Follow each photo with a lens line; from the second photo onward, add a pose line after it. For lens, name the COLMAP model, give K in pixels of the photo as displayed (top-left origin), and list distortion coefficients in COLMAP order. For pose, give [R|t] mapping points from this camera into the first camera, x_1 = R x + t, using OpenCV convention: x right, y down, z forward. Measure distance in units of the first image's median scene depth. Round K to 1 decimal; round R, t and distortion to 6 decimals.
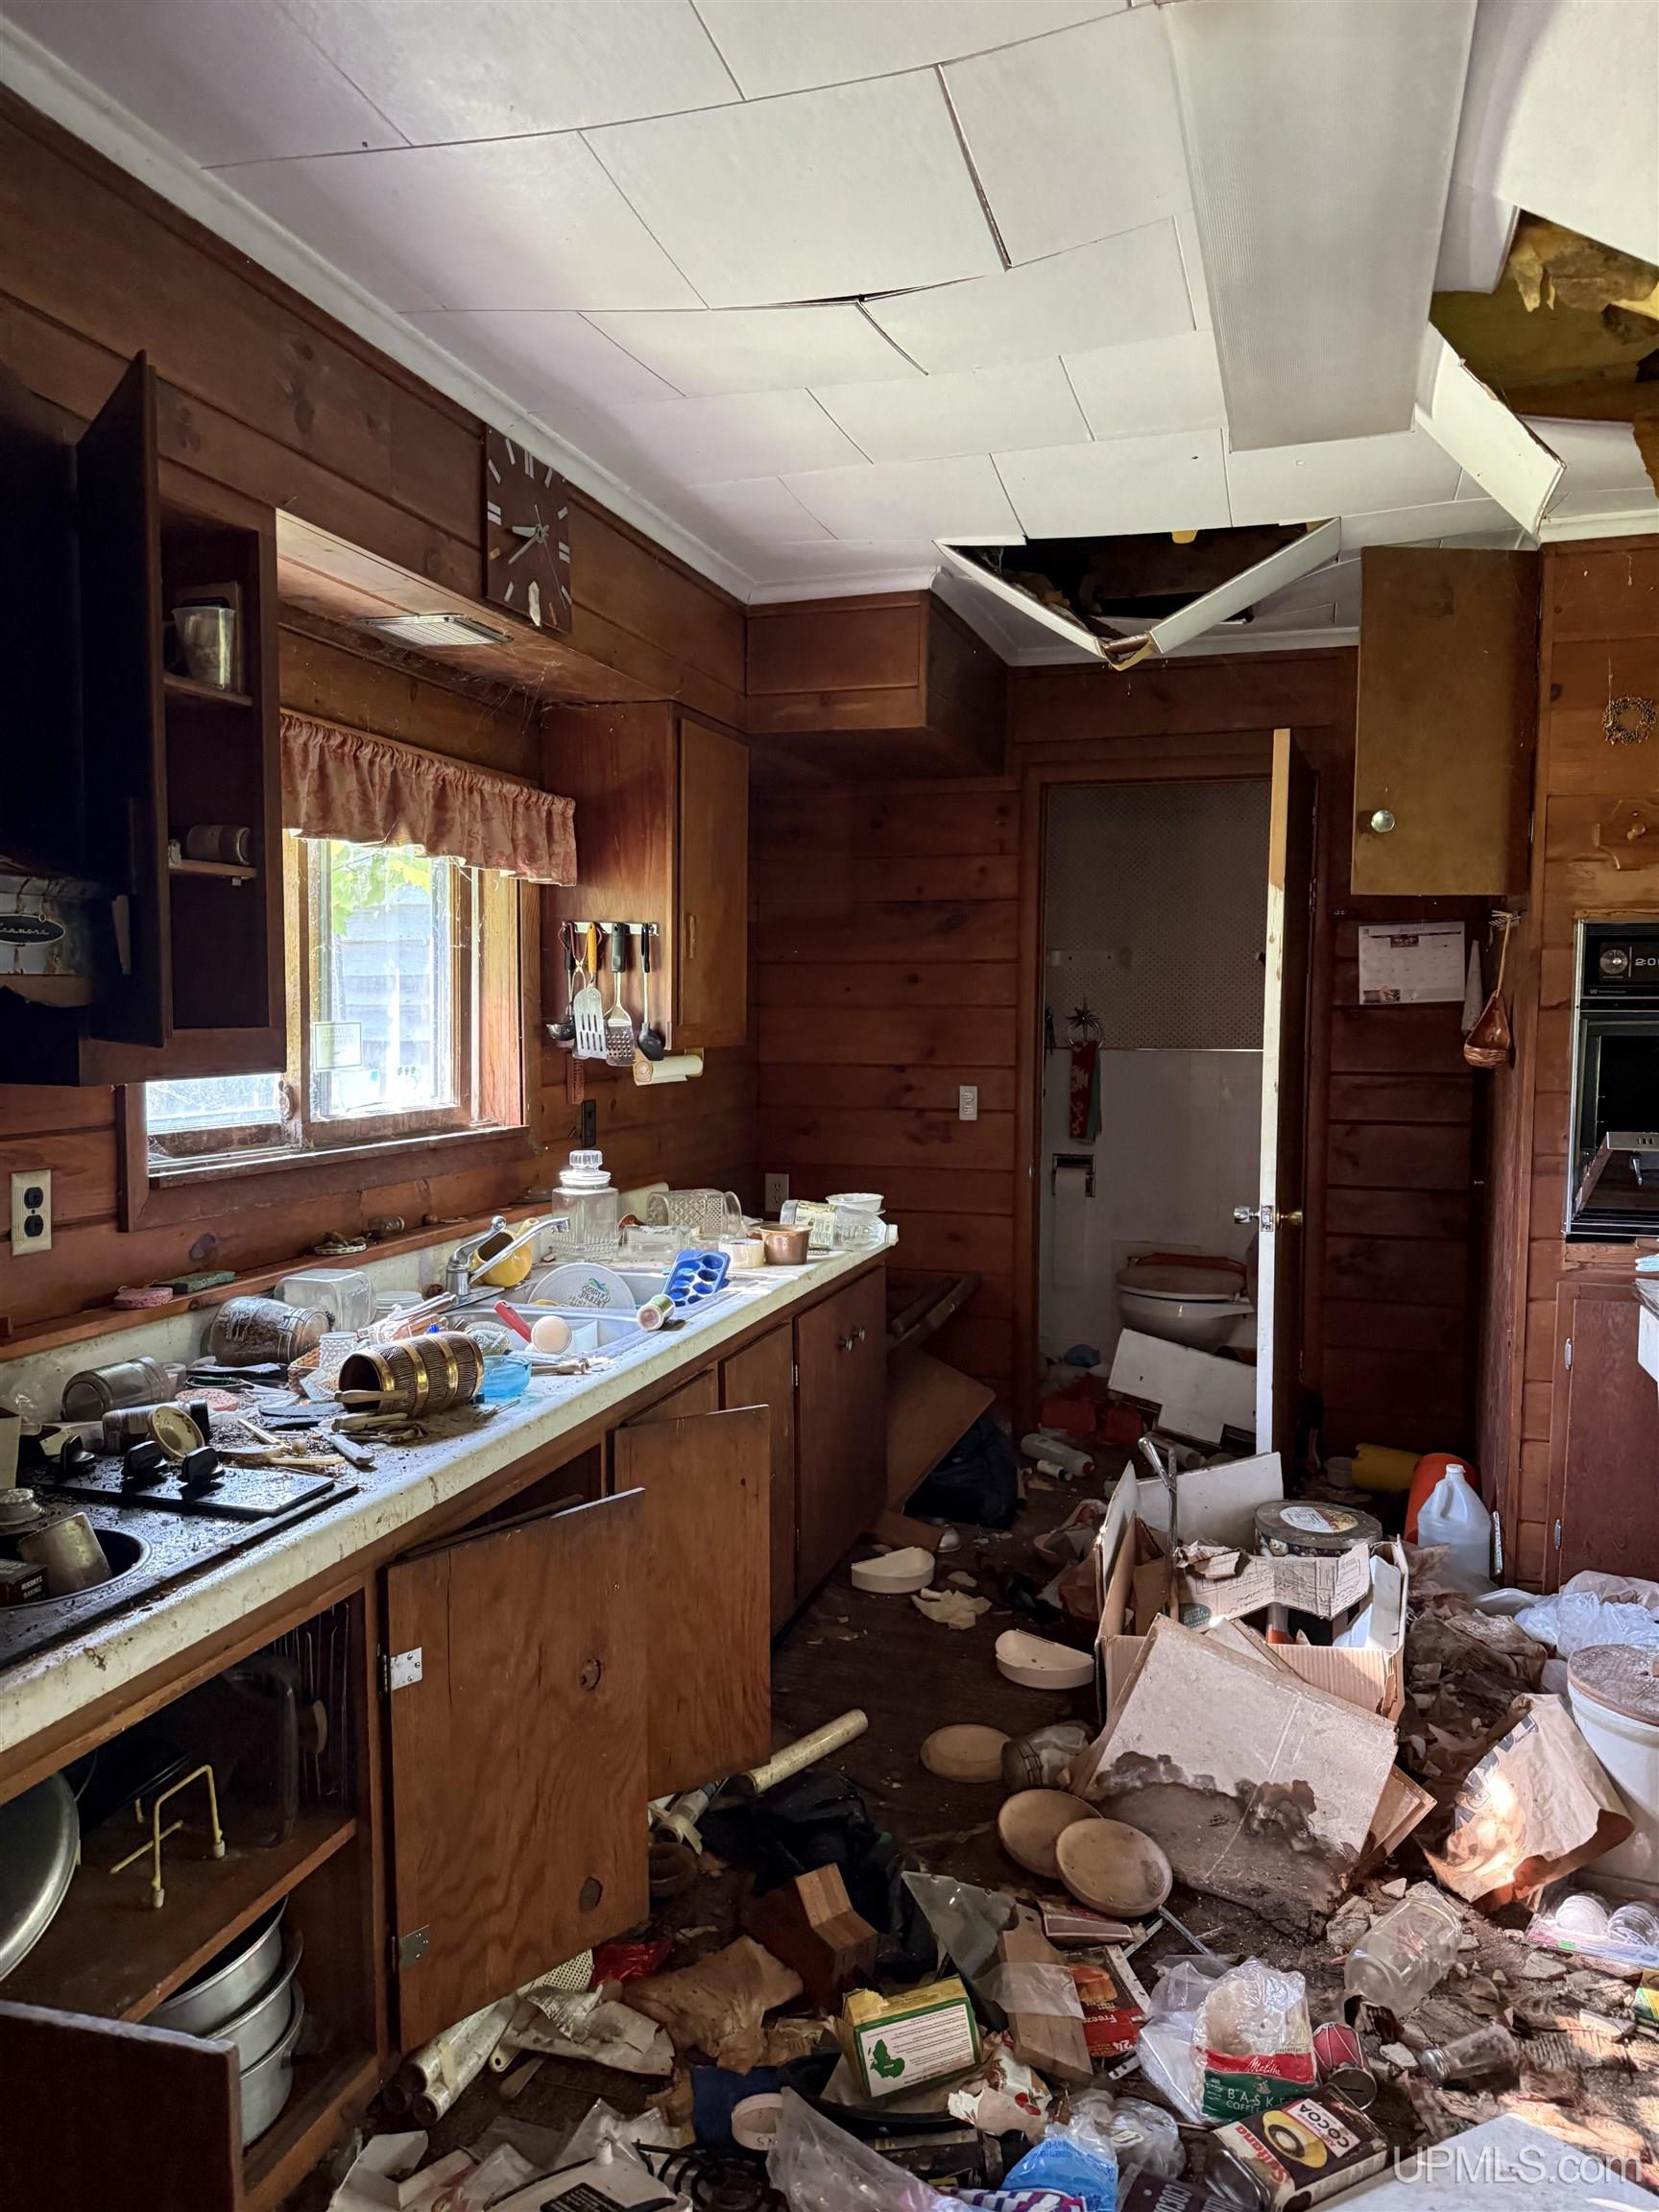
lens RADIAL K [[1553.6, 0, 830.5], [0, 1553.6, 1107.6], [0, 0, 1]] dist [0.000272, 0.000006]
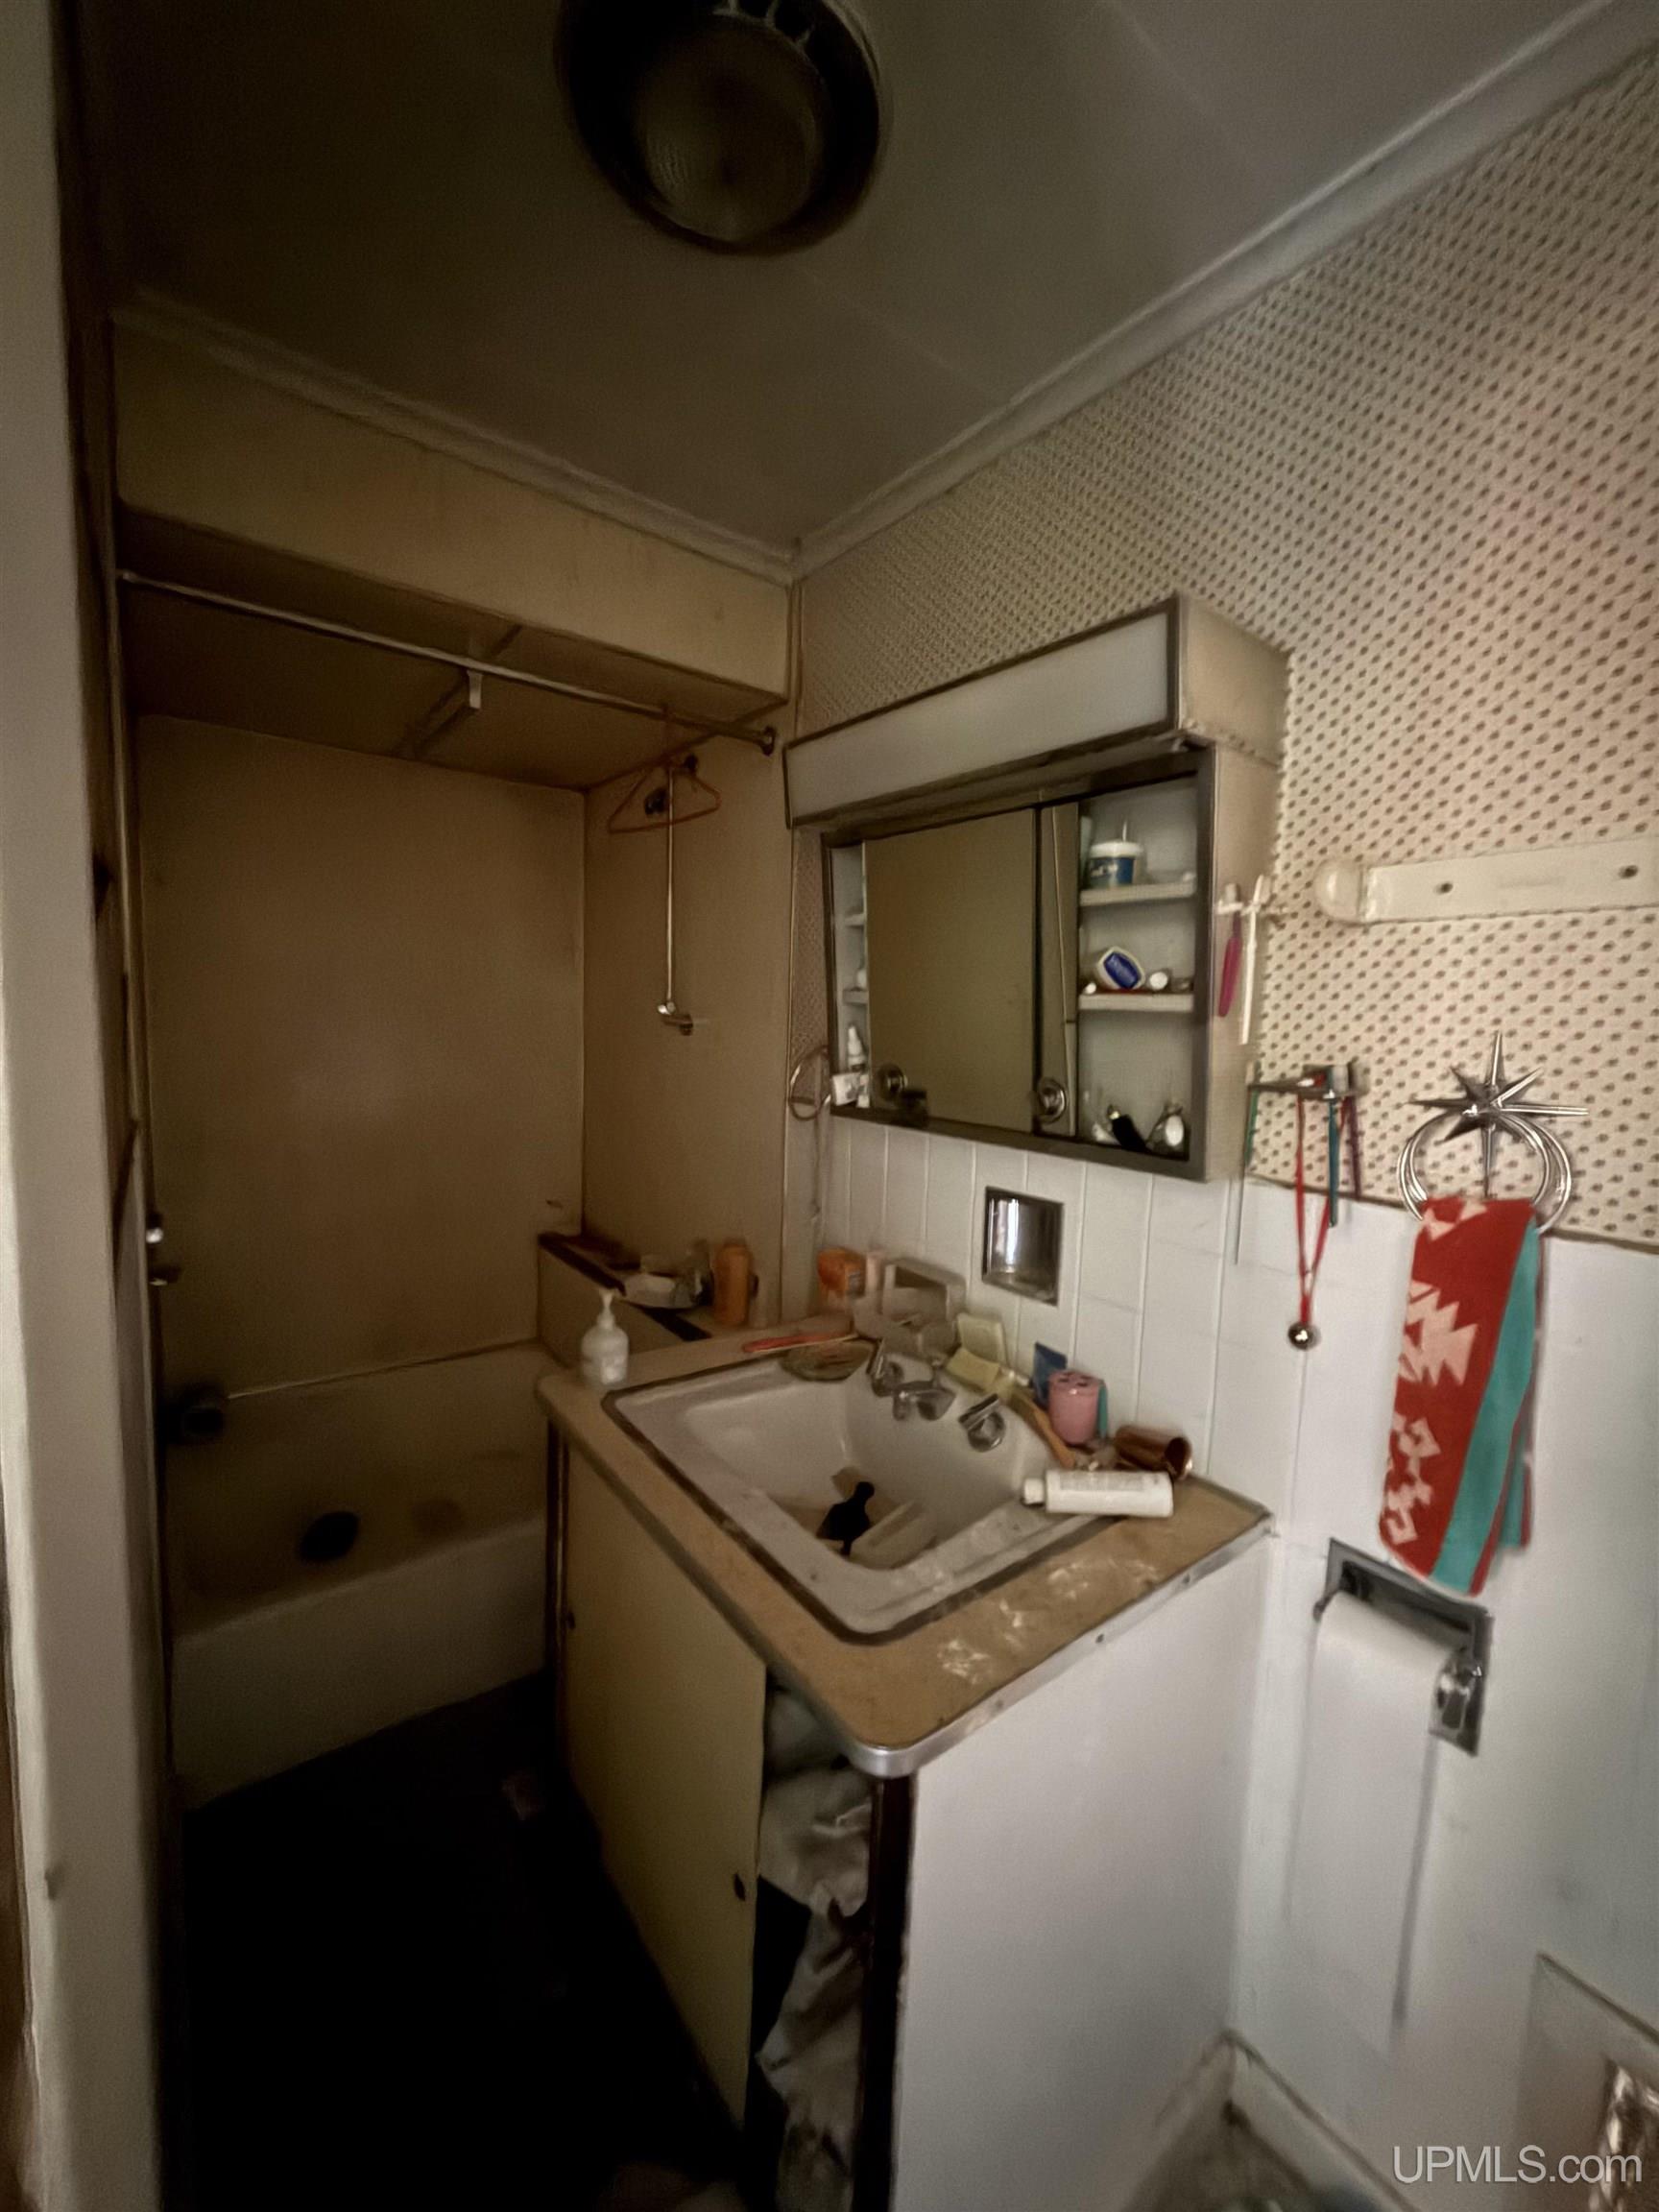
lens RADIAL K [[885.2, 0, 830.1], [0, 885.2, 1100.8], [0, 0, 1]] dist [-0.000446, -0.000044]
pose [[0.815541, 0.077499, -0.573487, 0.158330], [-0.067489, 0.996967, 0.038753, -0.057354], [0.574751, 0.007099, 0.818297, 0.811506]]
